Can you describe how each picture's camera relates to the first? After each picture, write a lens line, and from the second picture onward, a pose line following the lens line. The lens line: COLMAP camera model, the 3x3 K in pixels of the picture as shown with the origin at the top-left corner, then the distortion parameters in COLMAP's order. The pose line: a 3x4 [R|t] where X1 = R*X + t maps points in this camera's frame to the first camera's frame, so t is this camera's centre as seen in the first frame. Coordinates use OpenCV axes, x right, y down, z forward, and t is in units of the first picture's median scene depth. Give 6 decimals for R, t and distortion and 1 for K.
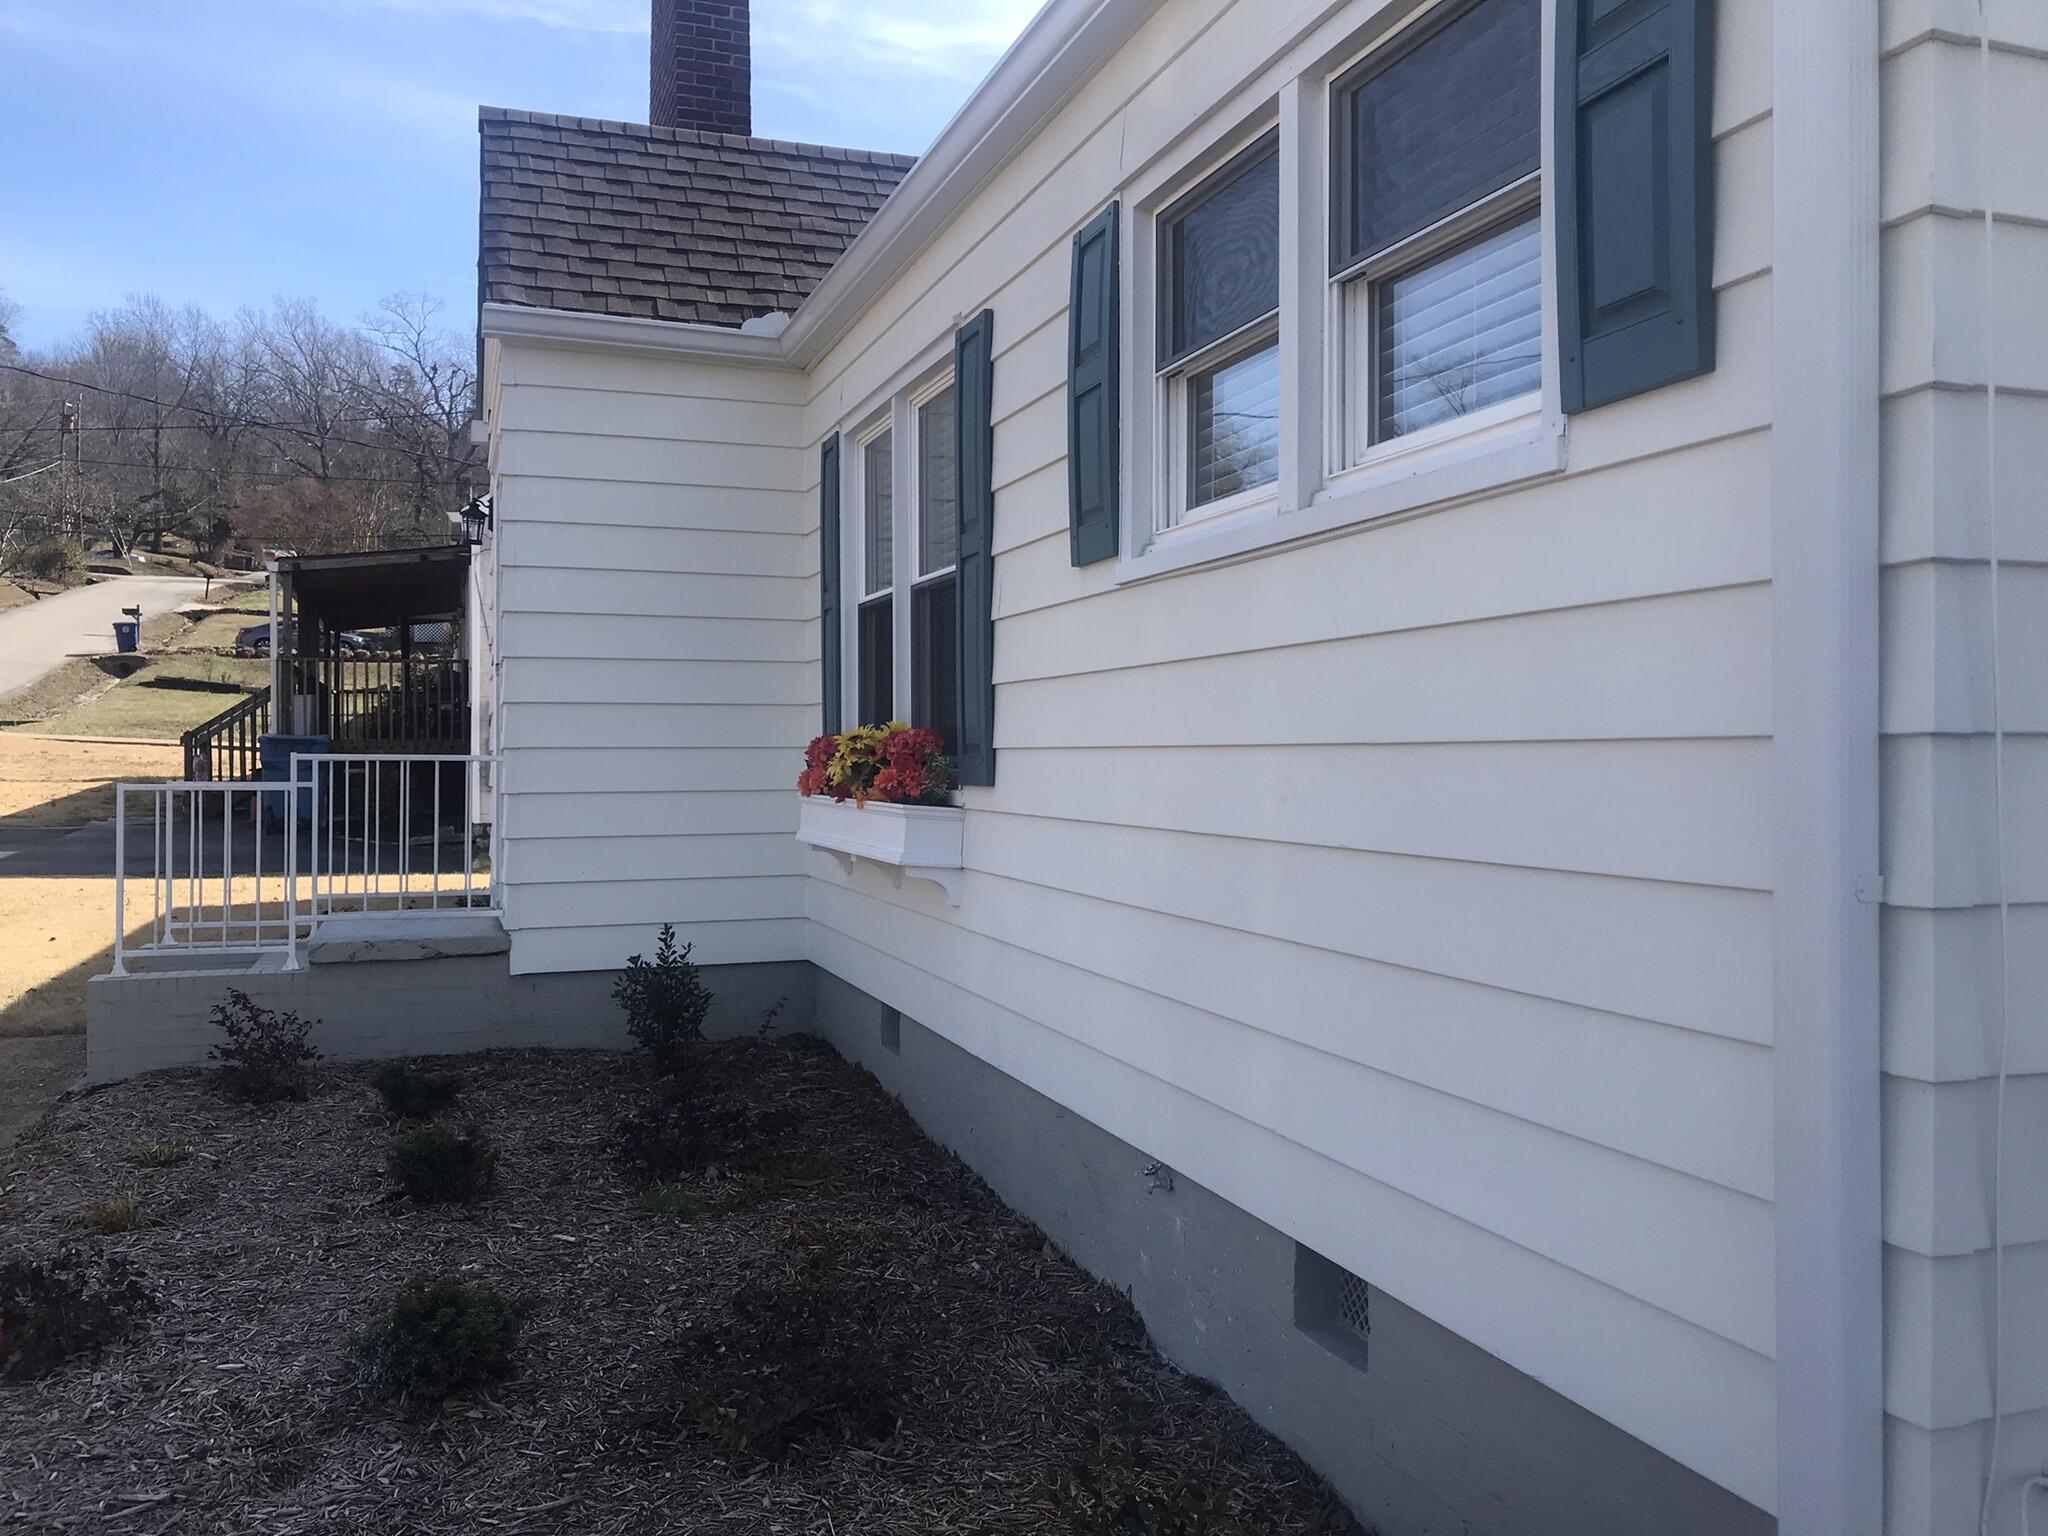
lens RADIAL K [[1713.1, 0, 1024.0], [0, 1713.1, 768.0], [0, 0, 1]] dist [-0.006878, -0.003401]
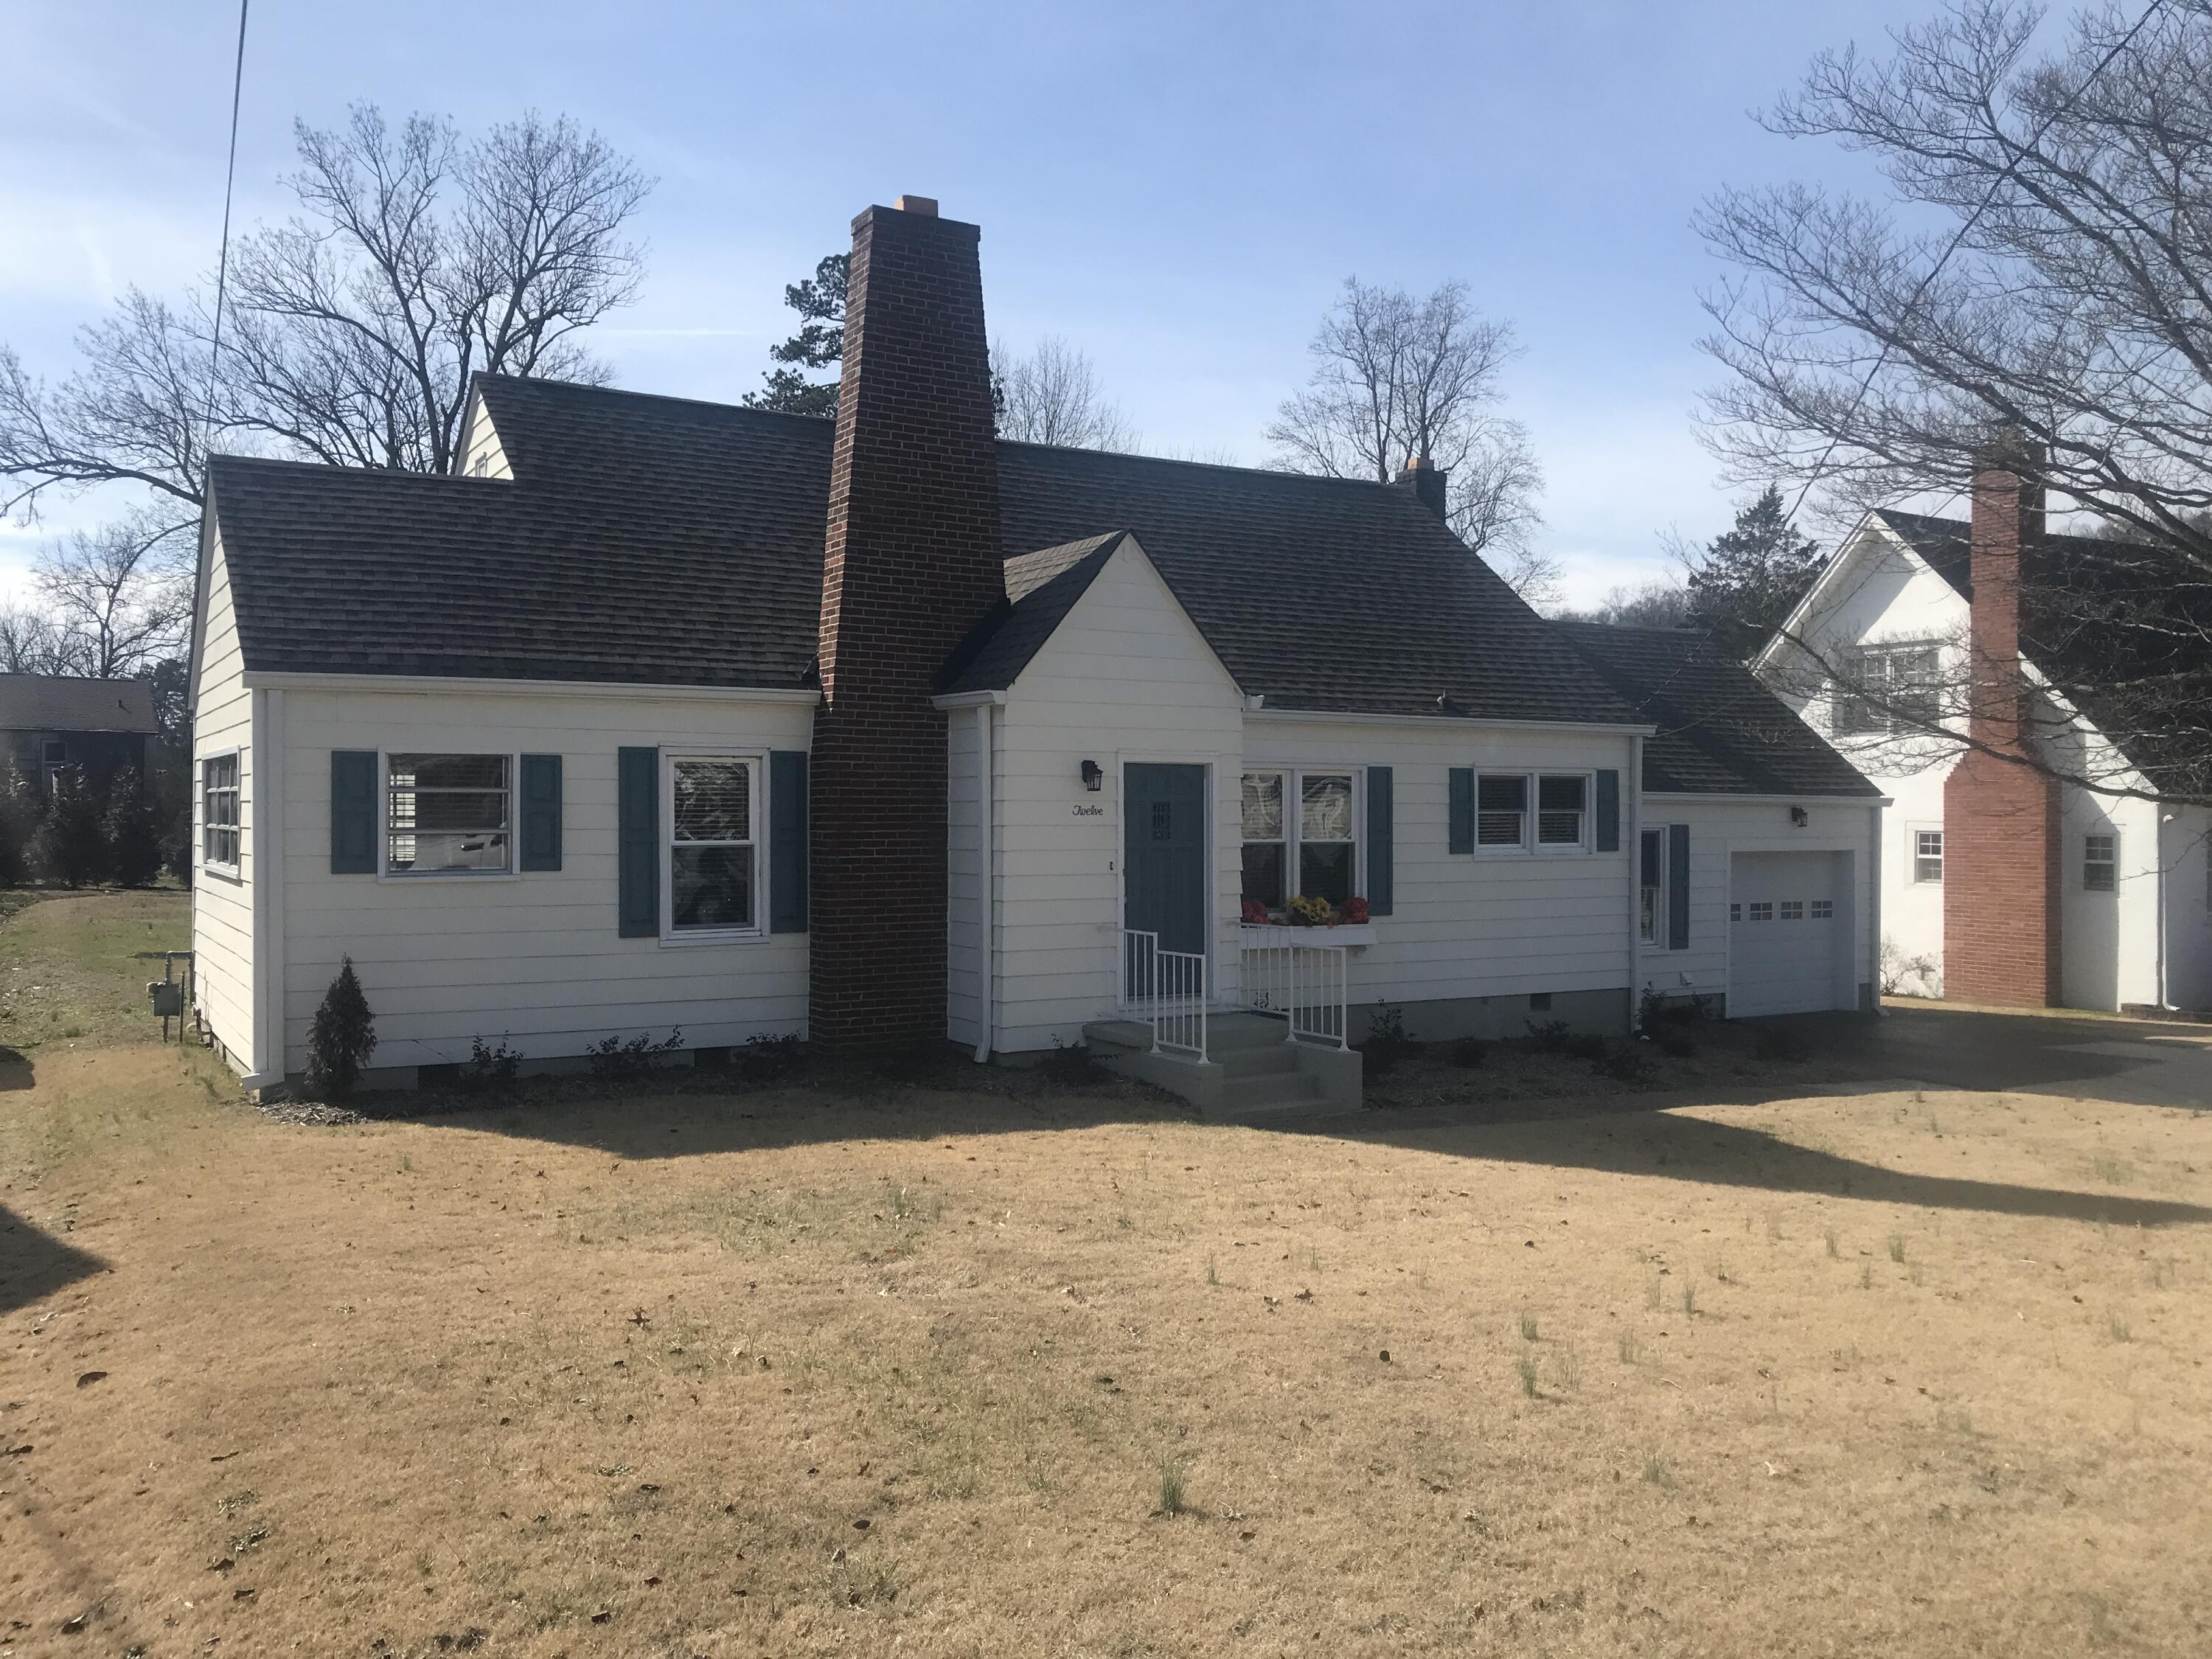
lens RADIAL K [[1850.3, 0, 1106.0], [0, 1850.3, 829.5], [0, 0, 1]] dist [-0.006878, -0.003401]
pose [[-0.216698, -0.000185, 0.976239, -3.374567], [0.013515, 0.999904, 0.003190, -0.171985], [-0.976145, 0.013885, -0.216675, 2.325597]]
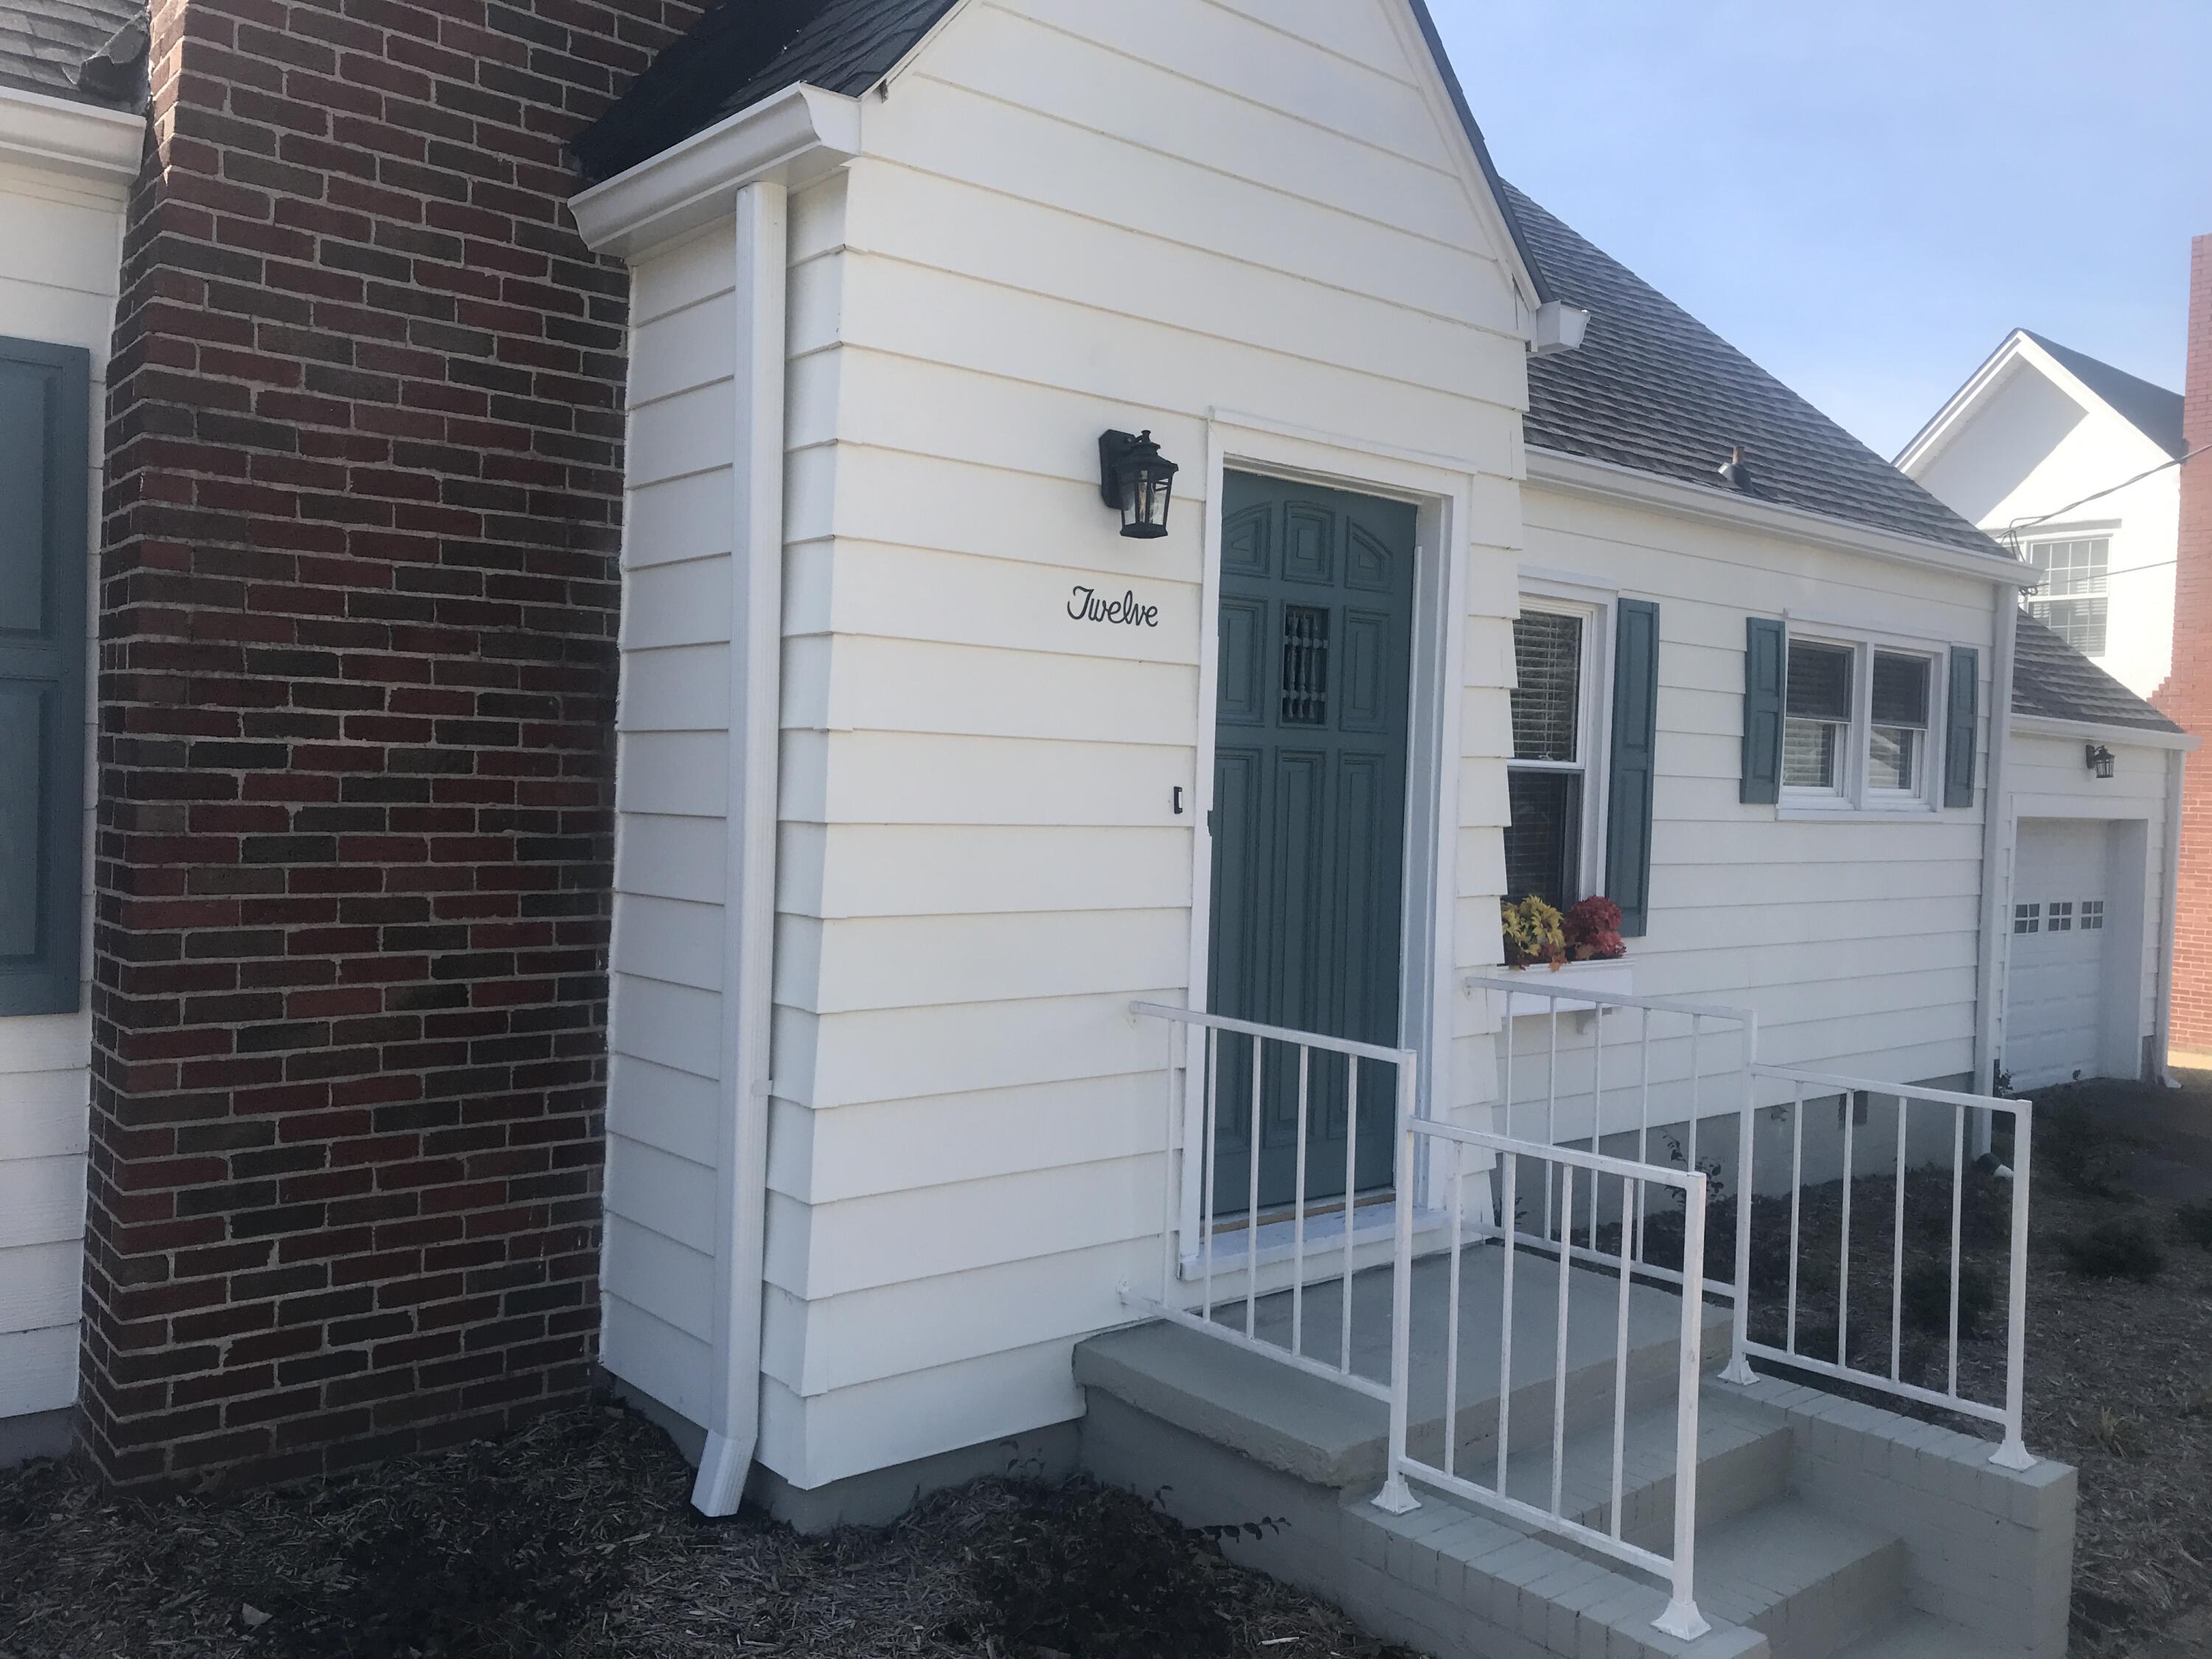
lens RADIAL K [[1850.3, 0, 1106.0], [0, 1850.3, 829.5], [0, 0, 1]] dist [-0.006878, -0.003401]
pose [[-0.367191, -0.031708, 0.929605, -1.319056], [-0.017727, 0.999476, 0.027089, -0.114531], [-0.929976, -0.006532, -0.367561, 2.035775]]
